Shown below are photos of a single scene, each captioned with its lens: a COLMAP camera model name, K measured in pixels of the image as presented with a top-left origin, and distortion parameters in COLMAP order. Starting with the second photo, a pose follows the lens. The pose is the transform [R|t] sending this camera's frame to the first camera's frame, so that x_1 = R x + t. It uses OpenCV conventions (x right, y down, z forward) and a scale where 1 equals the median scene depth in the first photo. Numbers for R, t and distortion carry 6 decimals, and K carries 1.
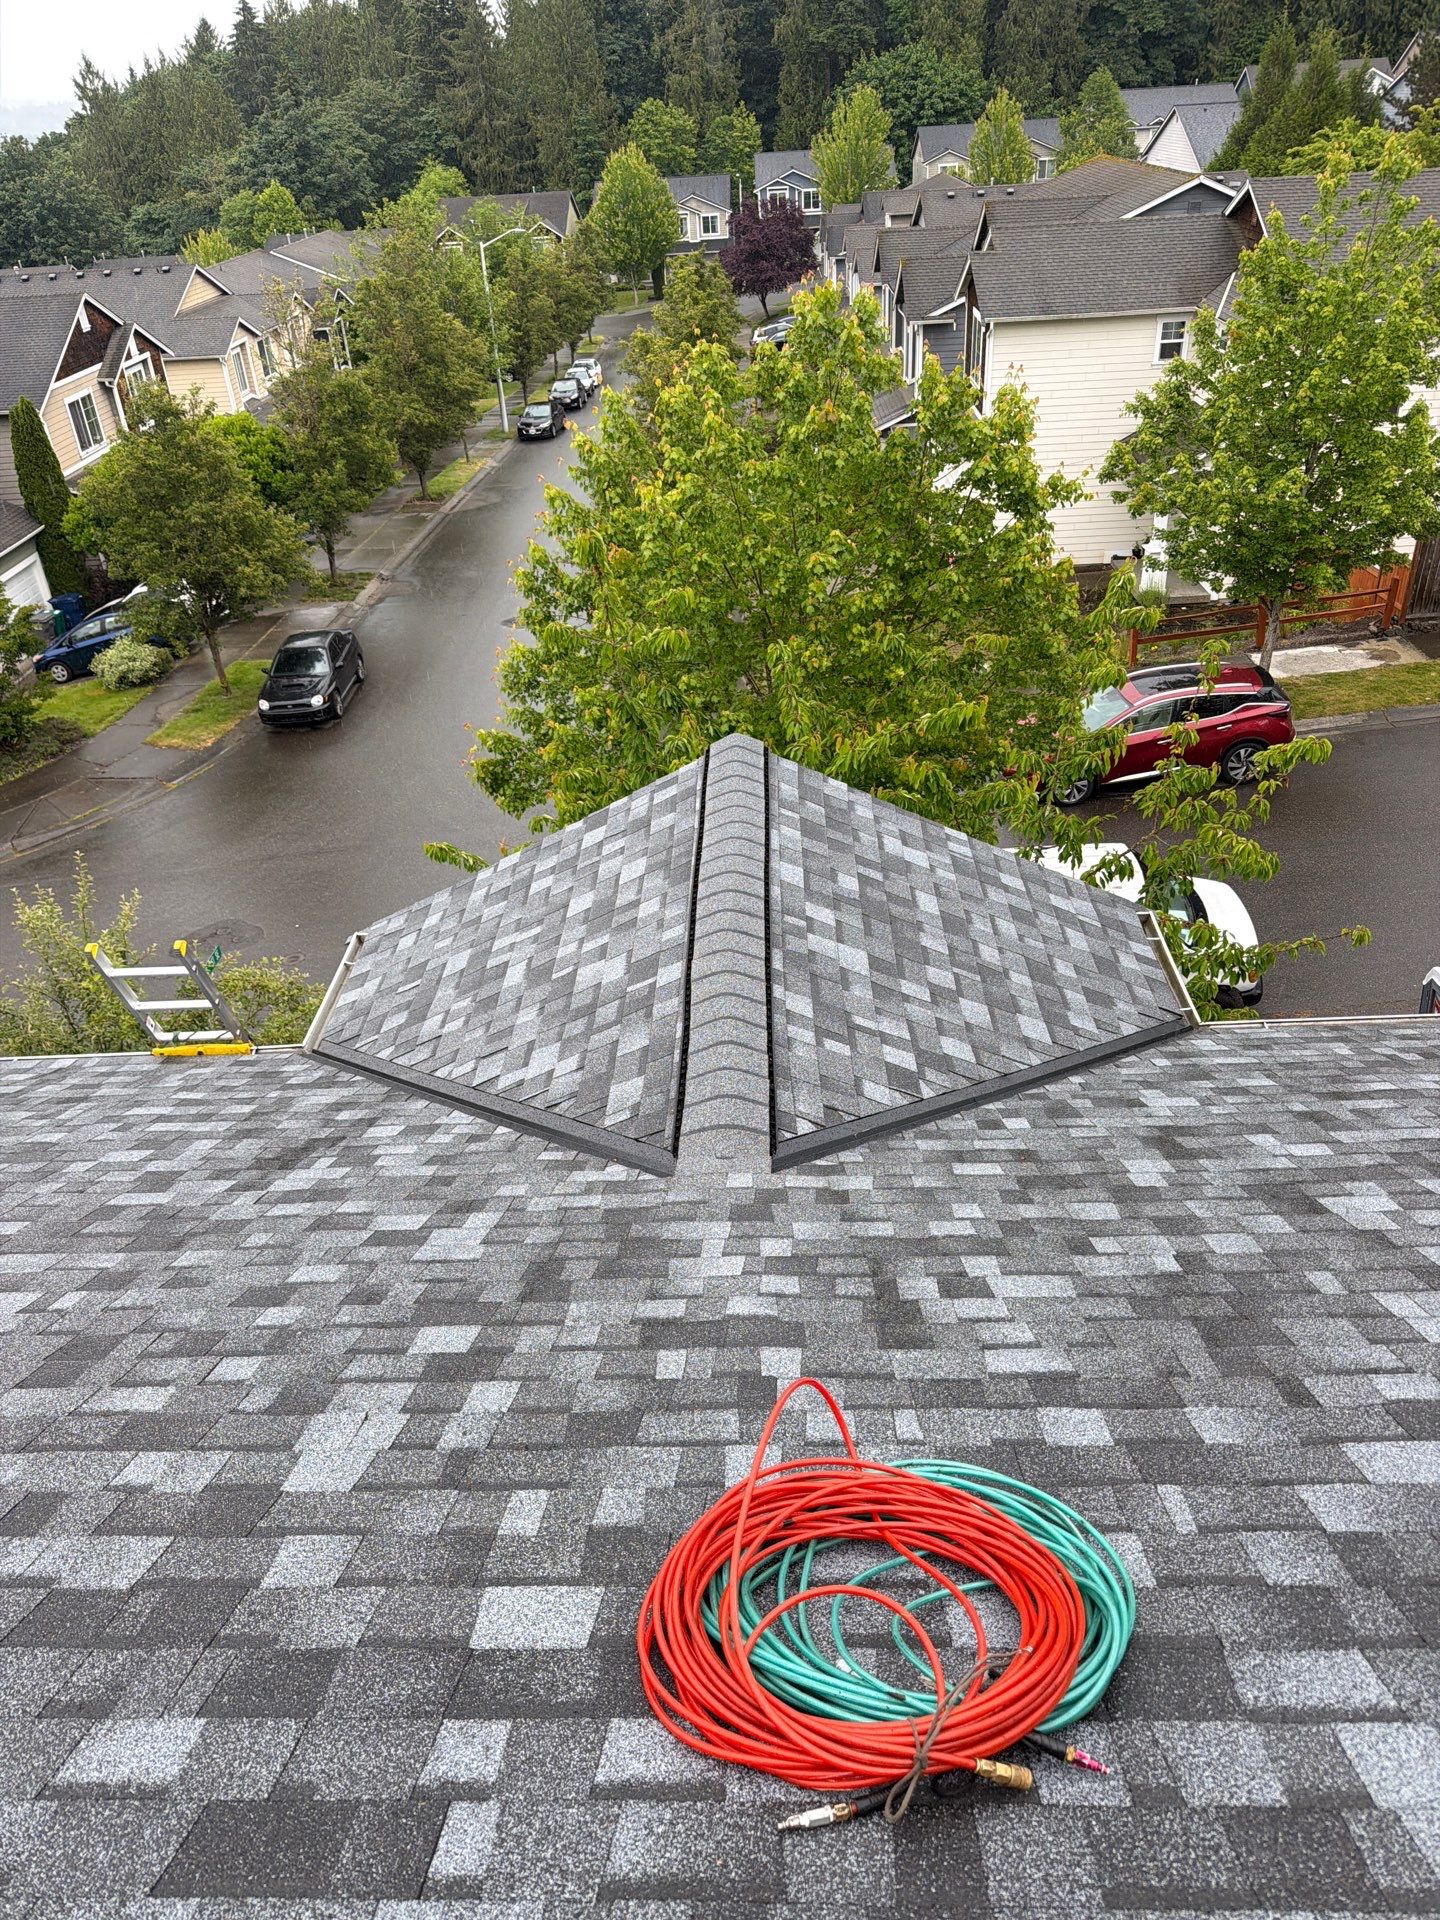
lens RADIAL K [[1350.6, 0, 720.3], [0, 1350.6, 961.6], [0, 0, 1]] dist [0.035902, -0.046433]
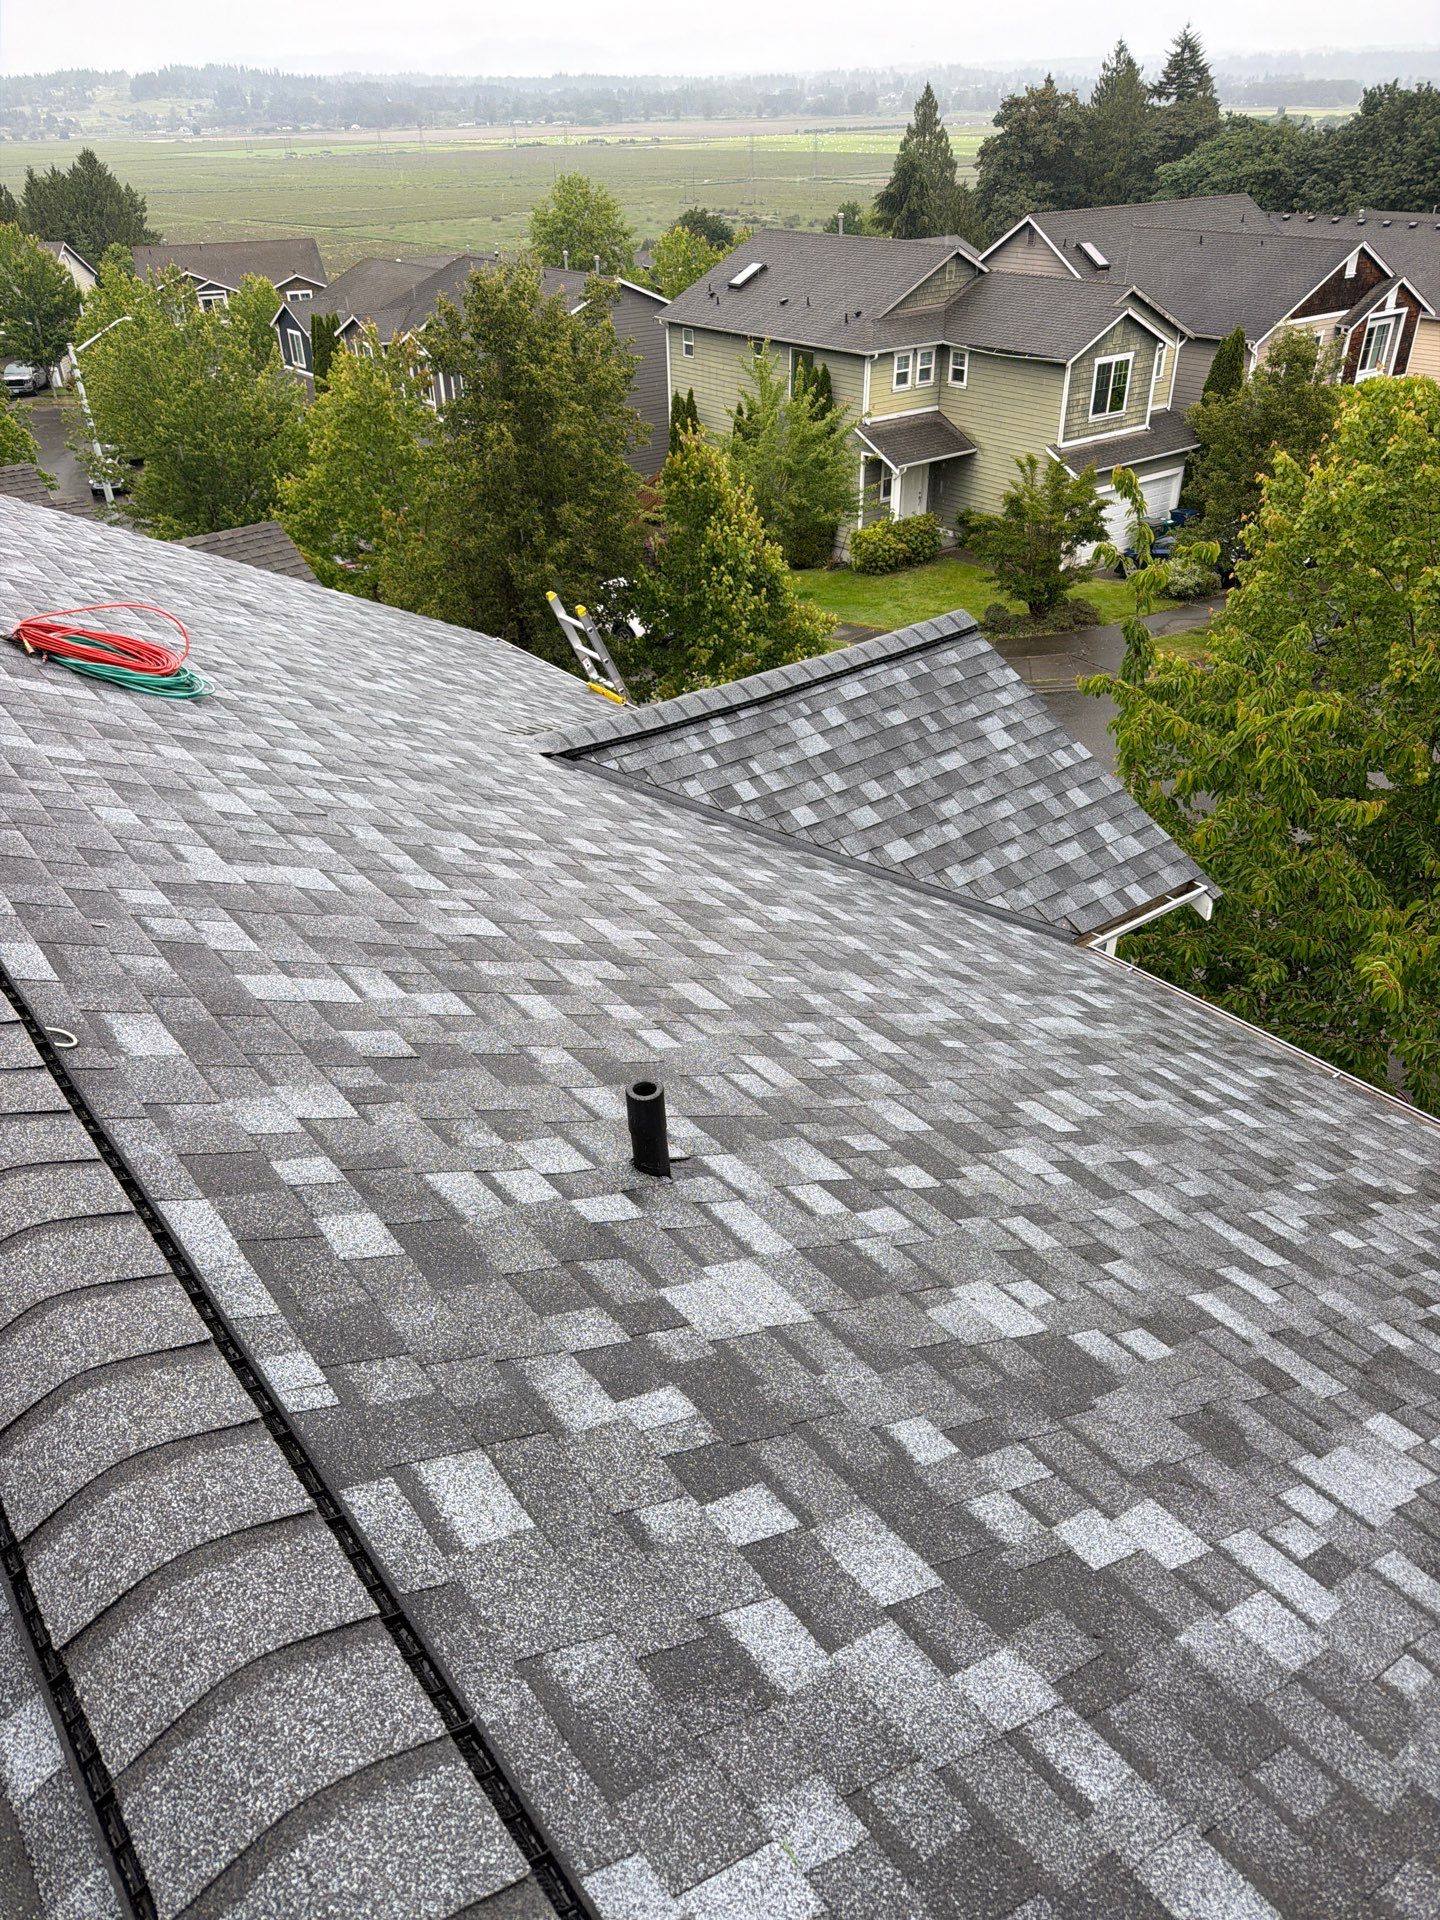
lens RADIAL K [[1350.6, 0, 715.1], [0, 1350.6, 970.2], [0, 0, 1]] dist [0.035902, -0.046433]
pose [[0.616180, 0.458612, -0.640310, 0.917712], [-0.434114, 0.876102, 0.209740, -0.040995], [0.657166, 0.148730, 0.738926, -0.059945]]
